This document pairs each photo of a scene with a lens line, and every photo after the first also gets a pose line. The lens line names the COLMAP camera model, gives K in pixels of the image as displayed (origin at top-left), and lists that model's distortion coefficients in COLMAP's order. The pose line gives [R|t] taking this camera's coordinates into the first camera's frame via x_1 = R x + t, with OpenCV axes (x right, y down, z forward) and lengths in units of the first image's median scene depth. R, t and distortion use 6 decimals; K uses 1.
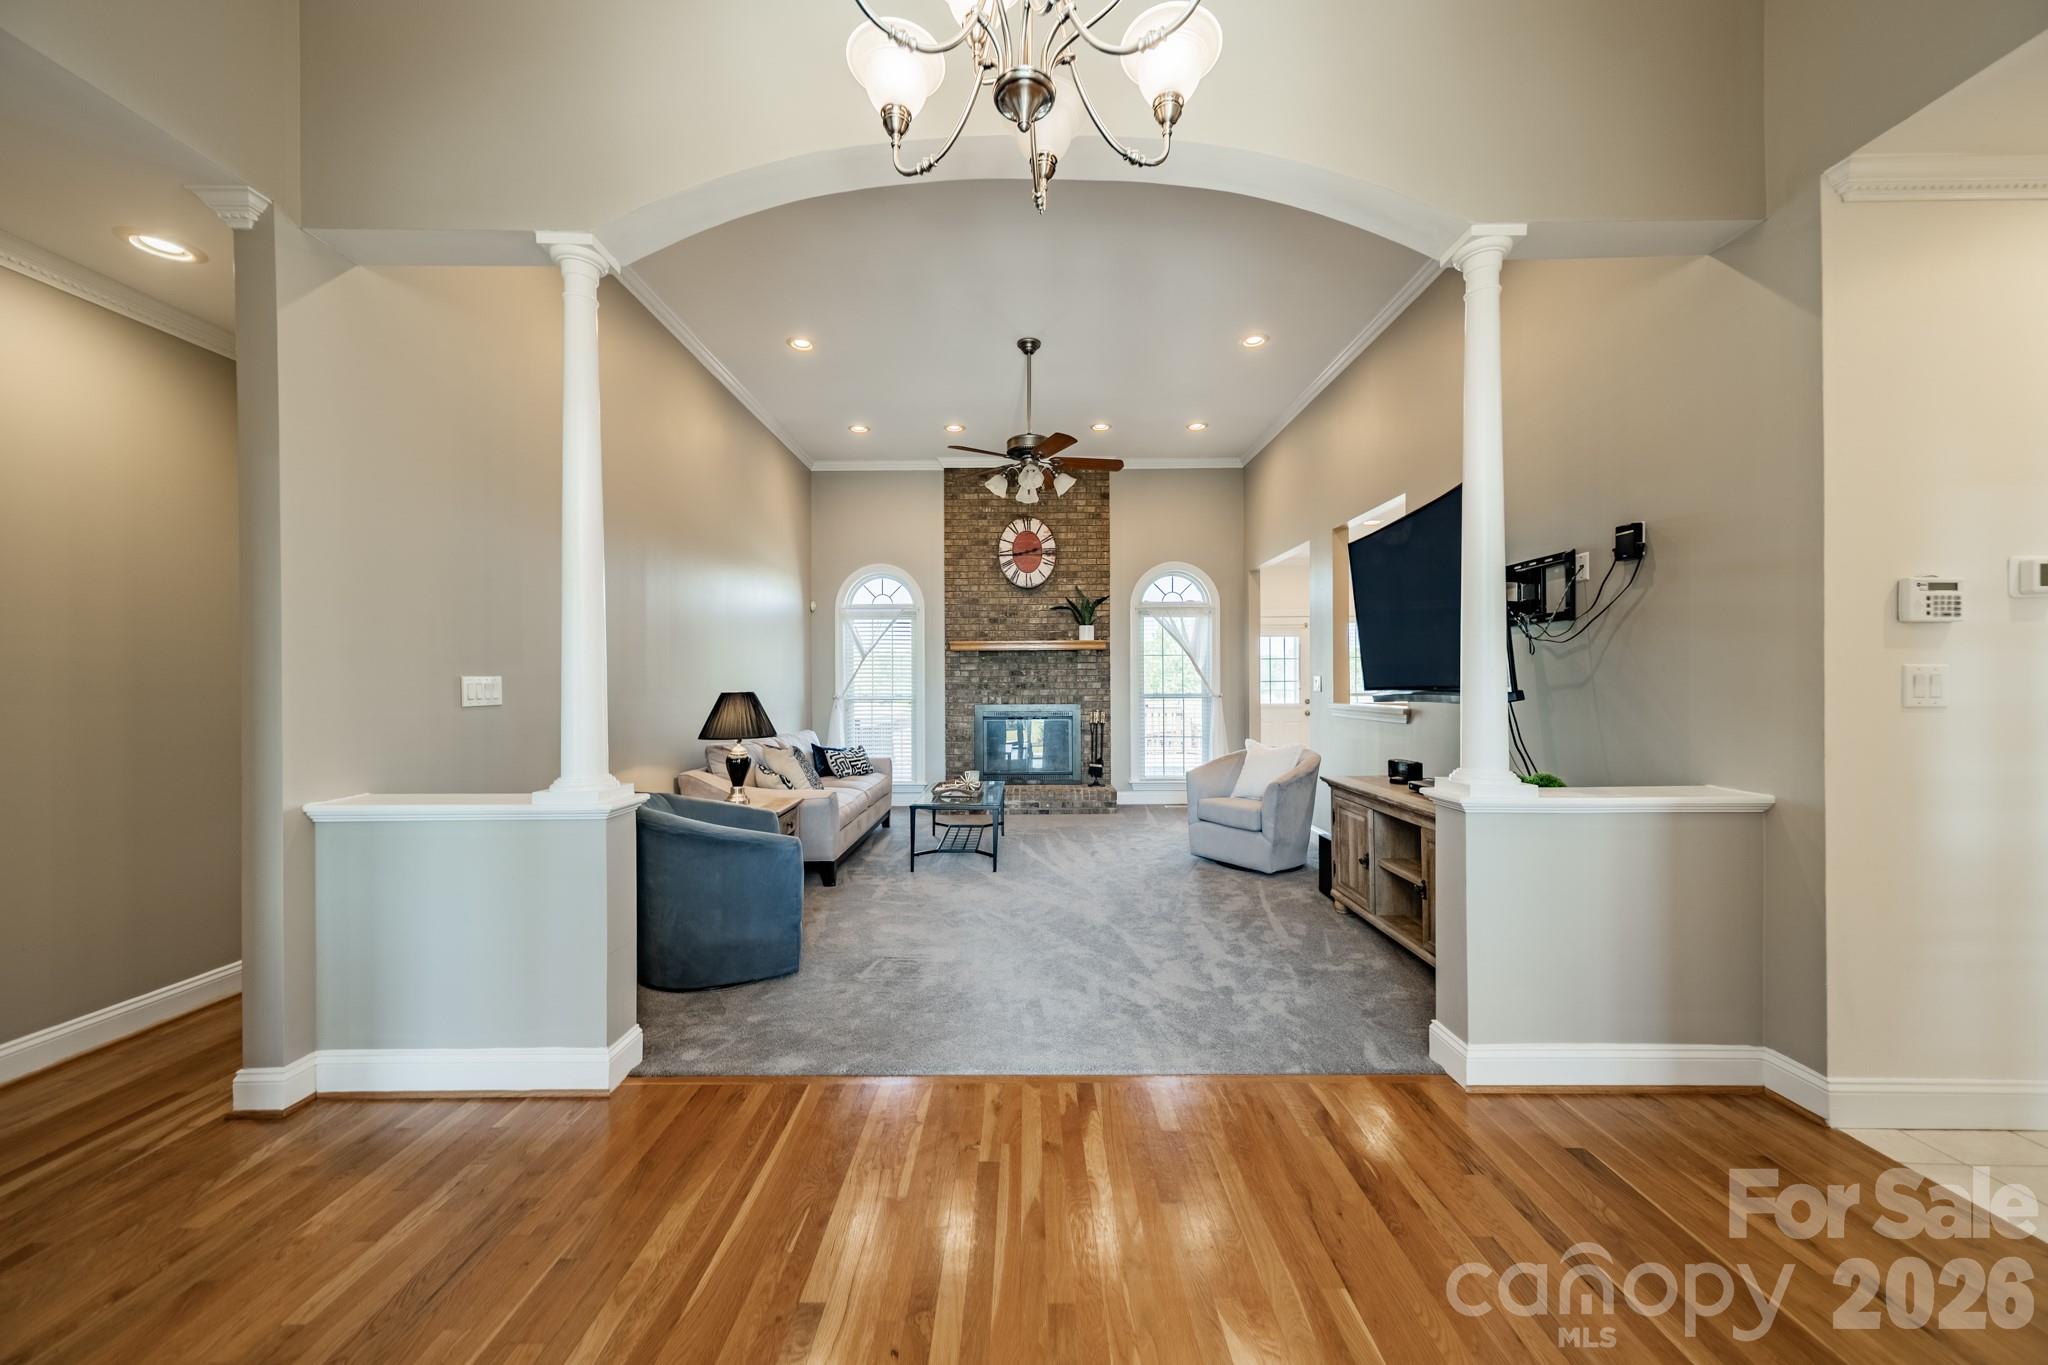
lens RADIAL K [[730.4, 0, 1007.4], [0, 730.4, 684.3], [0, 0, 1]] dist [0.006075, 0.000225]
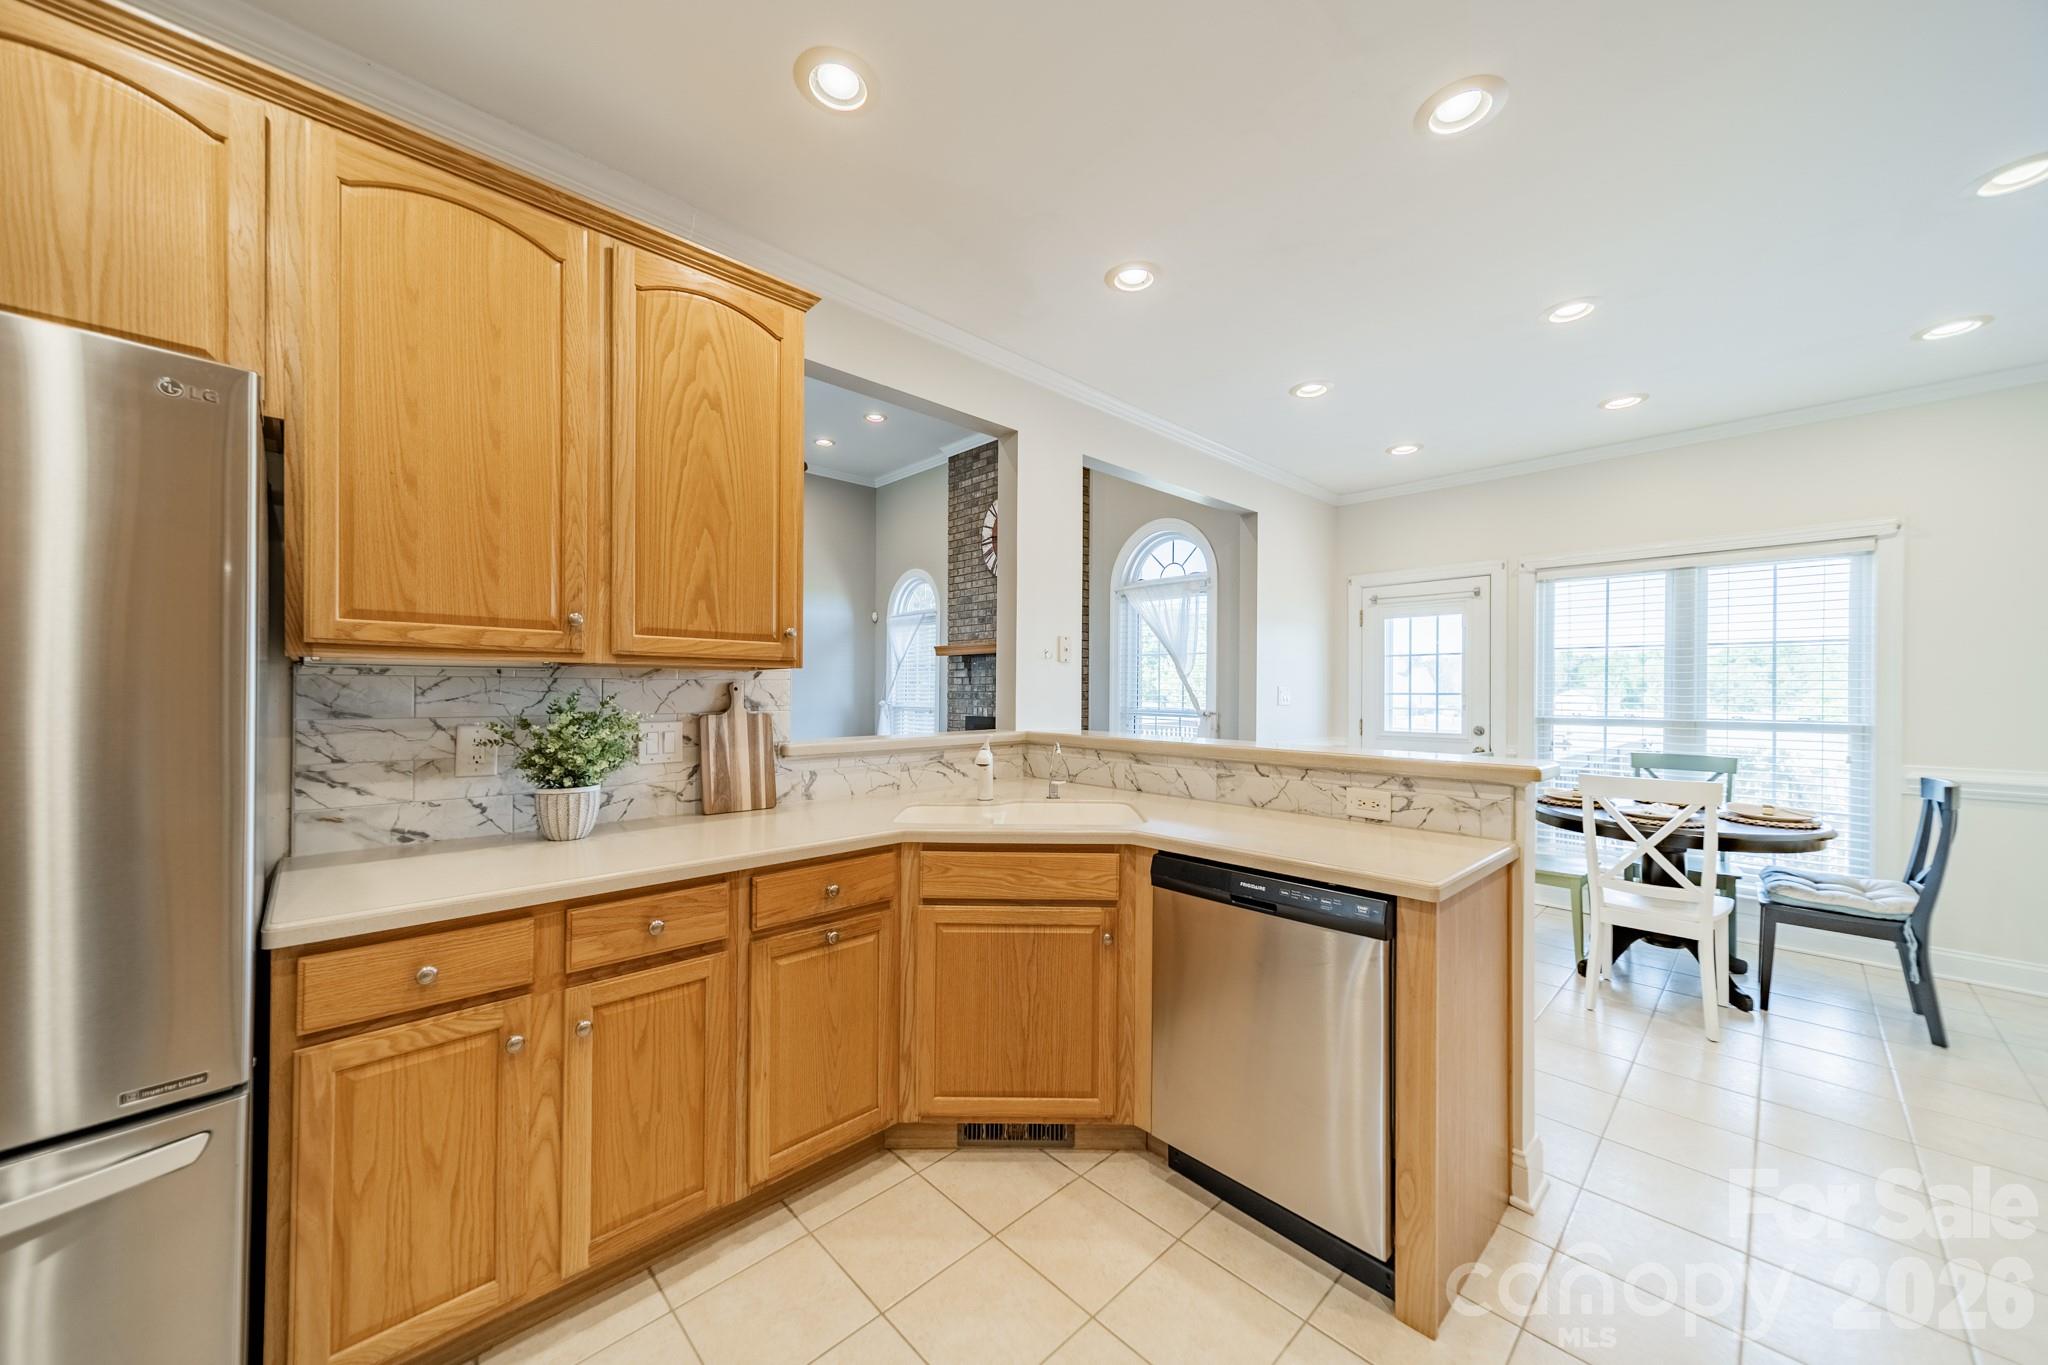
lens RADIAL K [[730.4, 0, 1014.3], [0, 730.4, 686.9], [0, 0, 1]] dist [0.006075, 0.000225]
pose [[0.704732, 0.005778, -0.709450, 0.629158], [-0.006599, 0.999977, 0.001589, -0.009346], [0.709443, 0.003562, 0.704754, 0.414419]]
